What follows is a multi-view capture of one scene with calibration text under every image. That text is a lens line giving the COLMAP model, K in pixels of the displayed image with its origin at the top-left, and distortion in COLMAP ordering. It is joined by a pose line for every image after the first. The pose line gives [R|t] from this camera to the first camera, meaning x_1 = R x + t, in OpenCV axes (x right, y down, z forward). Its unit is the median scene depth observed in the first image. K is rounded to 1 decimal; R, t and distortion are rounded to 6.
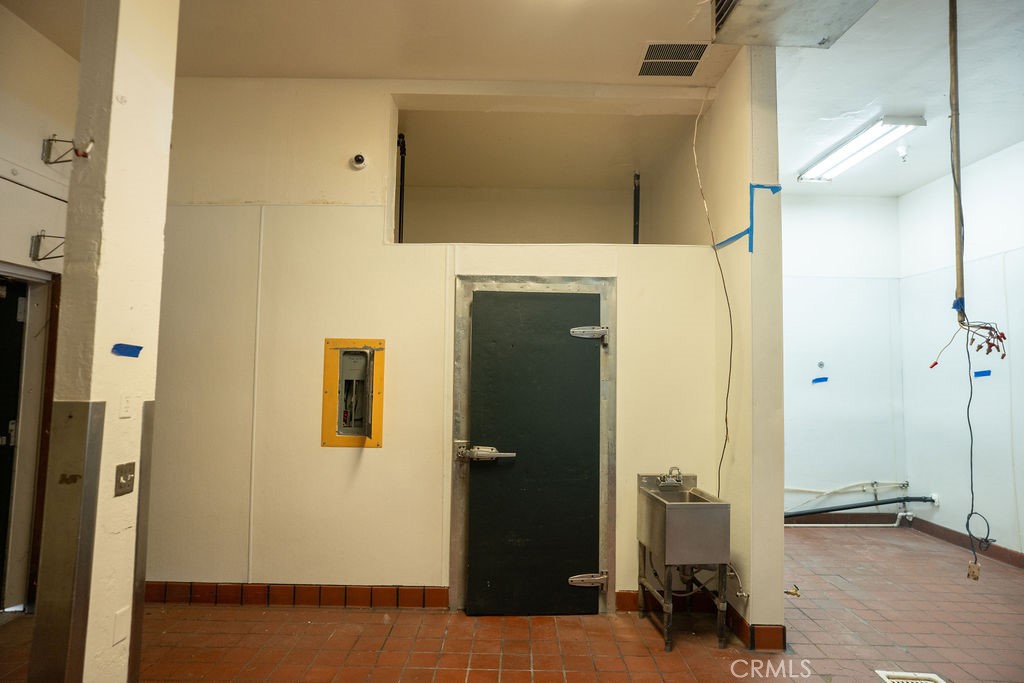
lens RADIAL K [[558.4, 0, 512.0], [0, 558.4, 341.5], [0, 0, 1]] dist [-0.054384, 0.044576]
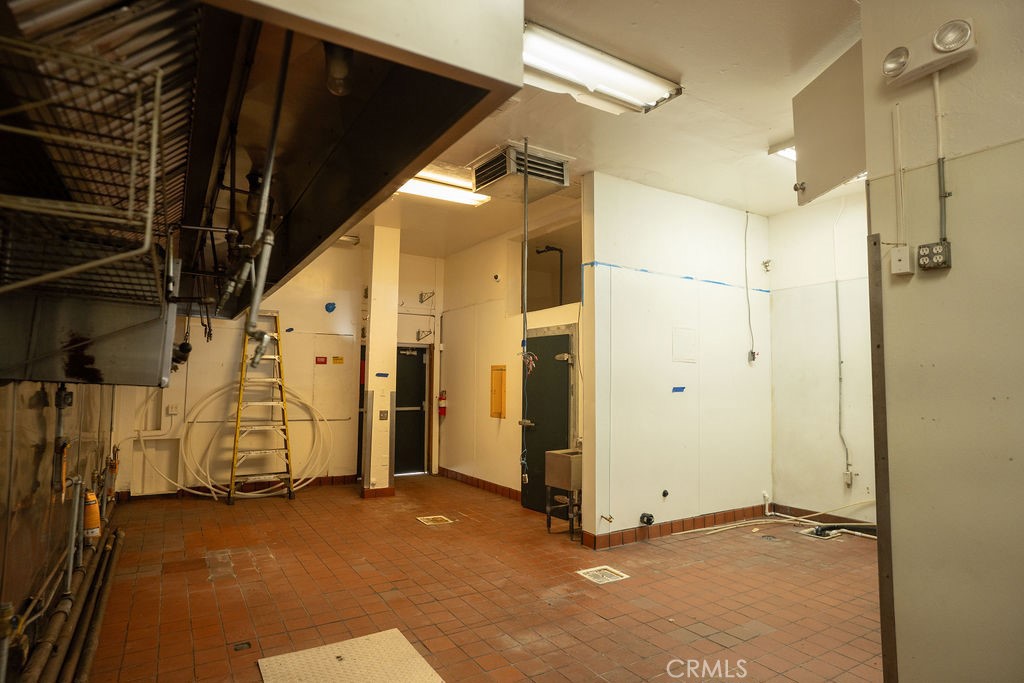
lens RADIAL K [[558.4, 0, 512.0], [0, 558.4, 341.5], [0, 0, 1]] dist [-0.054384, 0.044576]
pose [[0.535587, -0.068140, -0.841726, 1.540555], [0.051997, 0.997509, -0.047666, 0.009145], [0.842878, -0.018238, 0.537796, -0.067269]]
